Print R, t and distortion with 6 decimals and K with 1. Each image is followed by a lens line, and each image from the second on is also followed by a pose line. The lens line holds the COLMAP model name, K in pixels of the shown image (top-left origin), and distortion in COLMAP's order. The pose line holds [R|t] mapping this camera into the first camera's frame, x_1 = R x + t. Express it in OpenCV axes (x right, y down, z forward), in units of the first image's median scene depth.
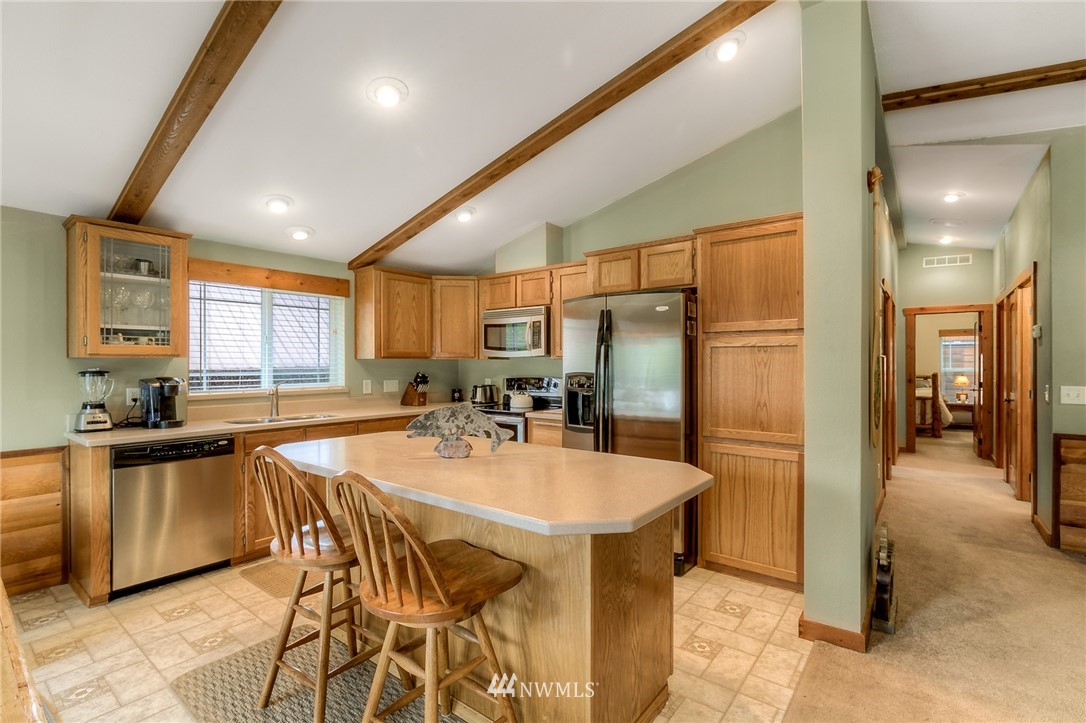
lens RADIAL K [[494.0, 0, 553.7], [0, 494.0, 362.2], [0, 0, 1]] dist [-0.010648, -0.000150]
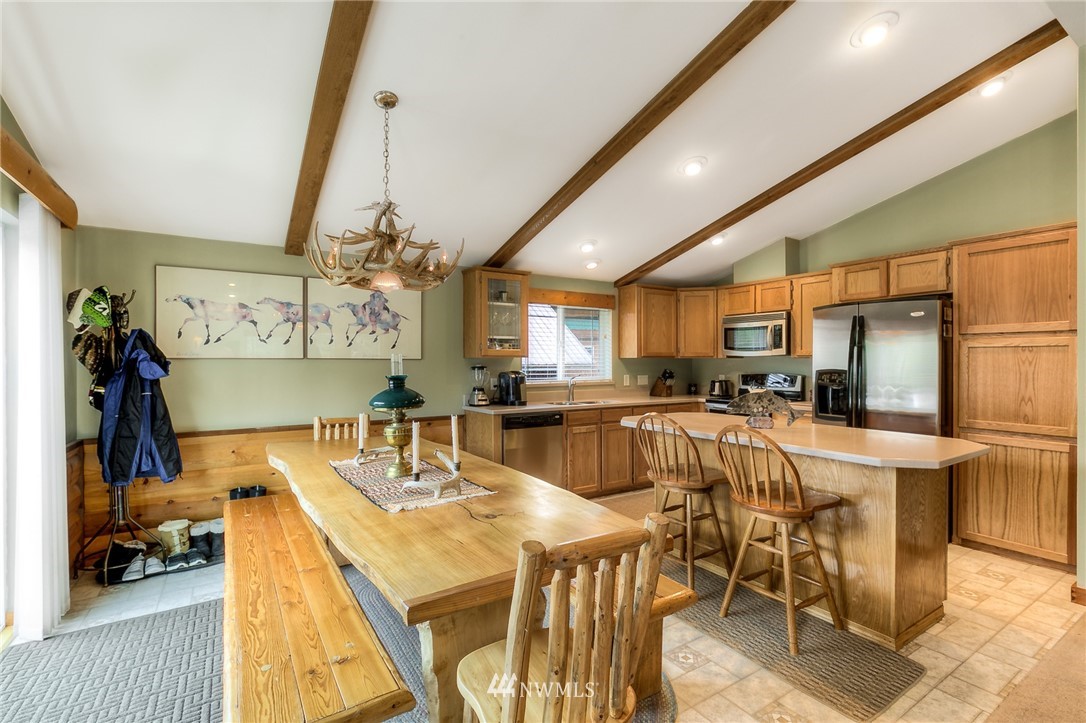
lens RADIAL K [[496.7, 0, 556.3], [0, 496.7, 362.9], [0, 0, 1]] dist [-0.023357, 0.010624]
pose [[0.942678, 0.001567, -0.333699, -0.184931], [0.000367, 0.999984, 0.005732, -0.001999], [0.333703, -0.005526, 0.942662, -0.349553]]
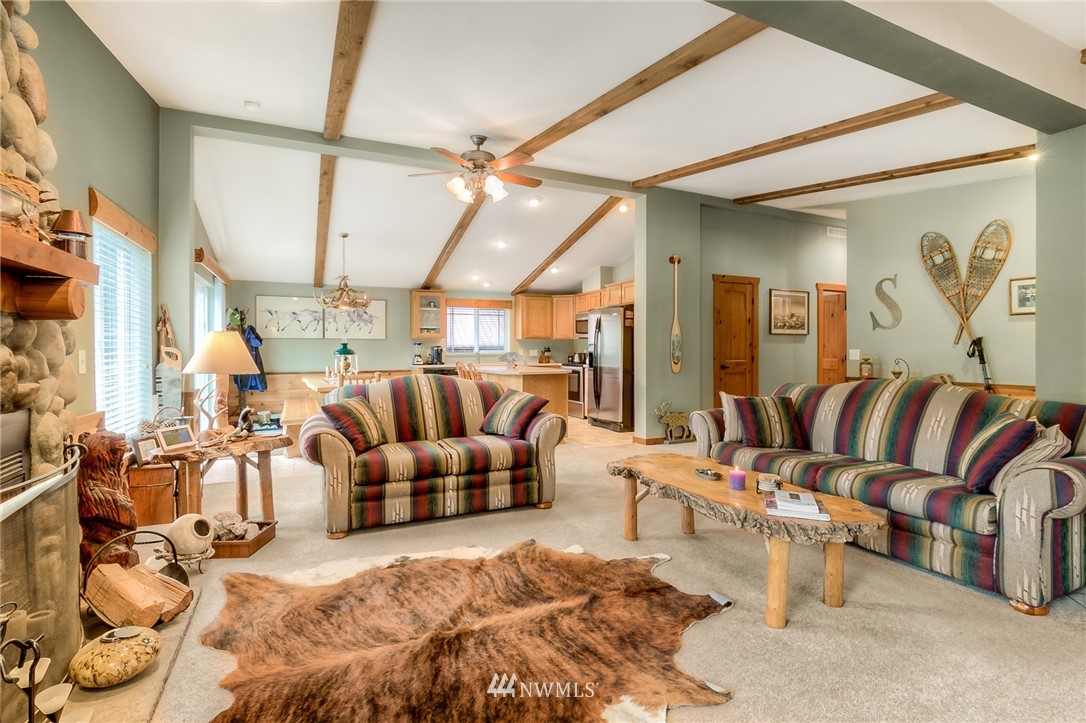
lens RADIAL K [[512.0, 0, 553.7], [0, 512.0, 348.2], [0, 0, 1]] dist [-0.000950, -0.000148]
pose [[0.895101, -0.001783, -0.445859, 0.972351], [0.002427, 0.999997, 0.000872, 0.042122], [0.445856, -0.001863, 0.895103, -1.168654]]
